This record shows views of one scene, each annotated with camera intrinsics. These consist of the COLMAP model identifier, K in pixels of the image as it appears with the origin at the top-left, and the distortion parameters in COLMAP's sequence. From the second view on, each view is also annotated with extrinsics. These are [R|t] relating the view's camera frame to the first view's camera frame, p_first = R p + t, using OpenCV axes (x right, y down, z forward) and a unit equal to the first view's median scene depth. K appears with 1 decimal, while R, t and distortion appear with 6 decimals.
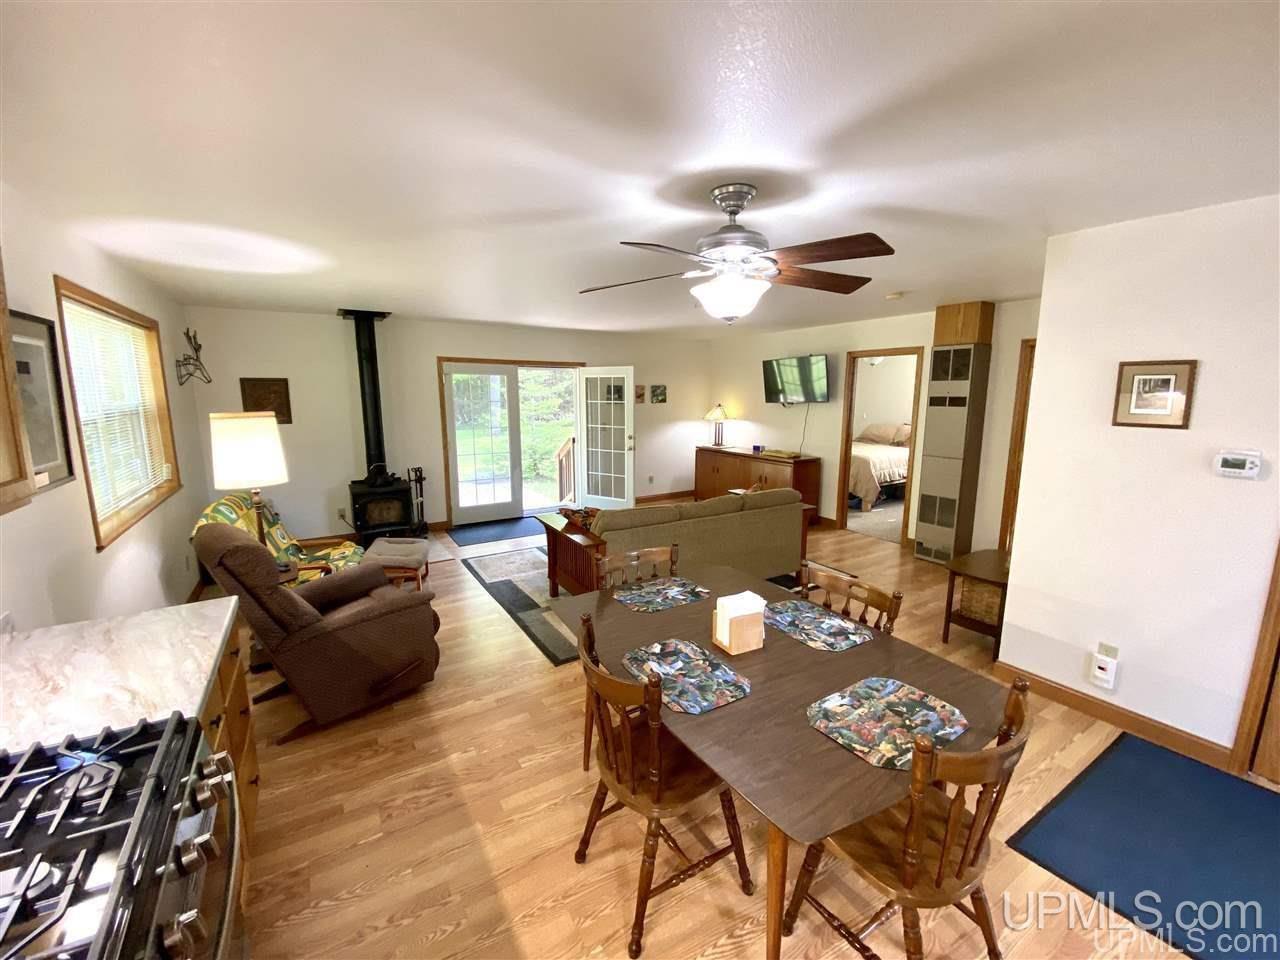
lens RADIAL K [[526.6, 0, 644.0], [0, 526.6, 475.6], [0, 0, 1]] dist [-0.004001, -0.002727]
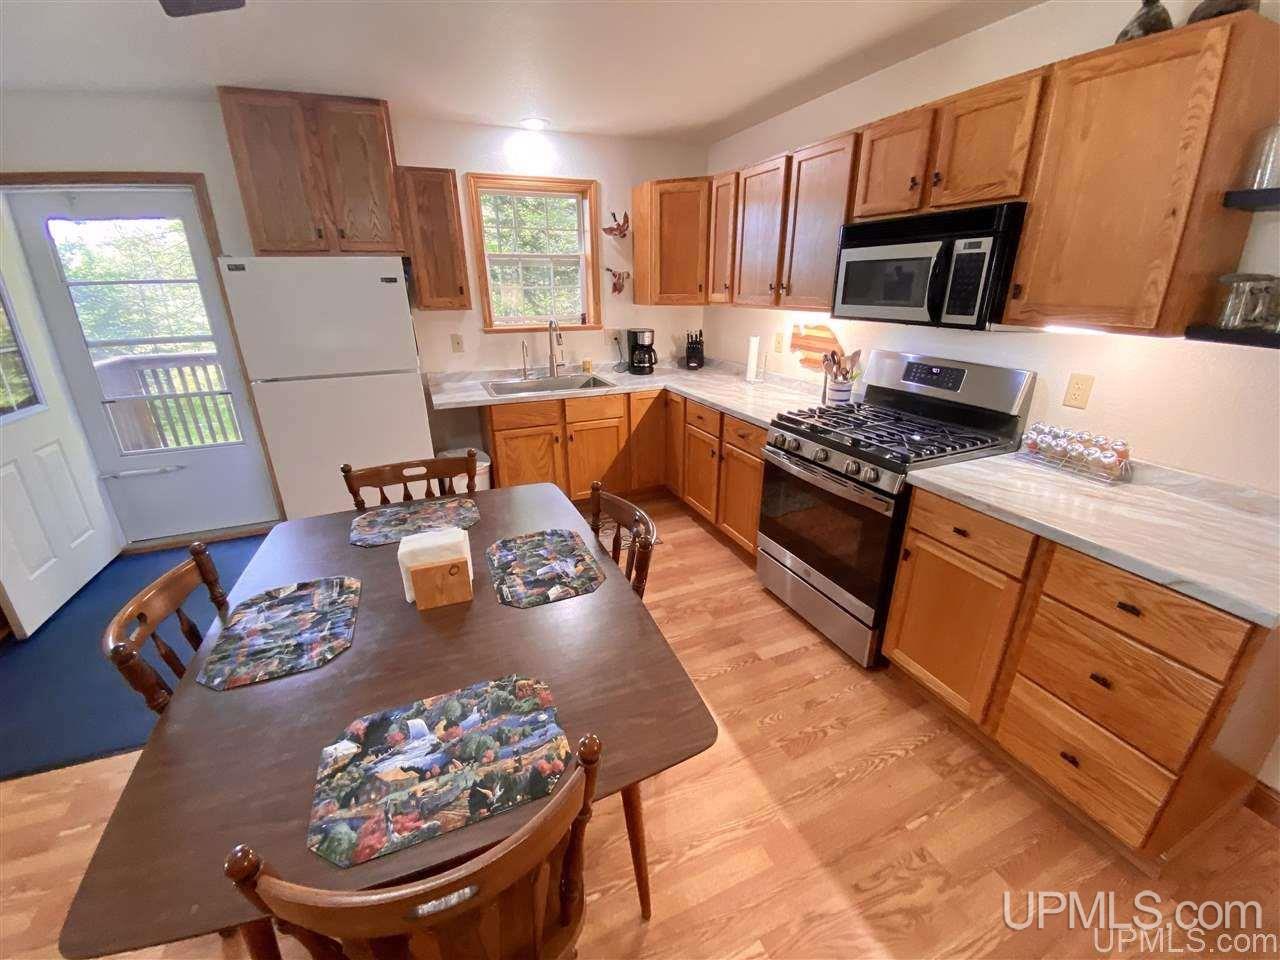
lens RADIAL K [[526.6, 0, 637.3], [0, 526.6, 484.7], [0, 0, 1]] dist [-0.004001, -0.002727]
pose [[-0.986143, -0.049254, 0.158418, -0.186754], [0.037841, 0.862956, 0.503861, -0.165789], [-0.161525, 0.502873, -0.849134, 1.398856]]
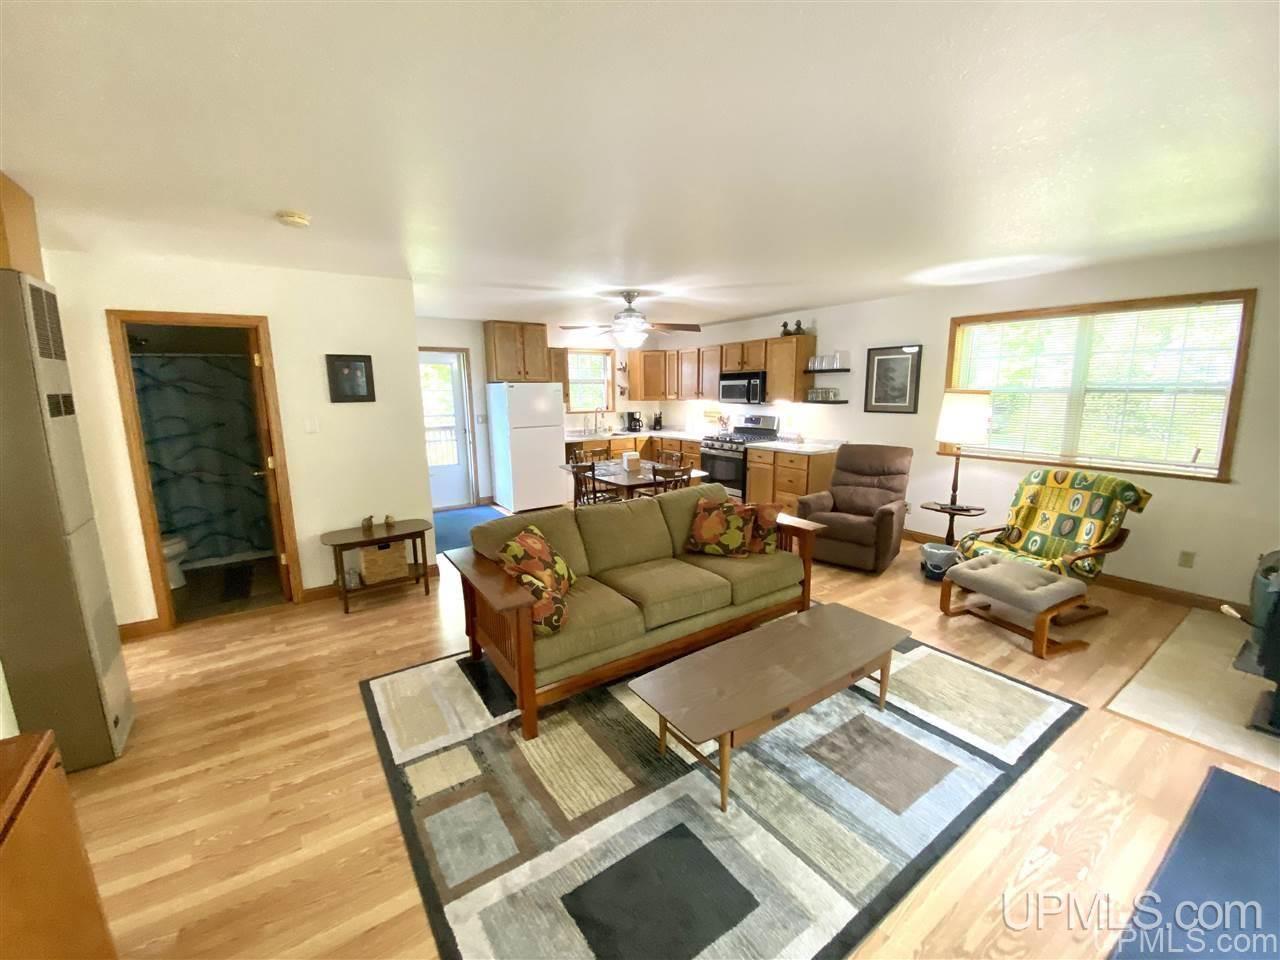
lens RADIAL K [[526.6, 0, 636.5], [0, 526.6, 472.6], [0, 0, 1]] dist [-0.004001, -0.002727]
pose [[-0.999513, 0.014599, -0.027597, 0.225592], [0.005134, 0.948759, 0.315959, -0.531248], [0.030795, 0.315664, -0.948371, 3.503921]]
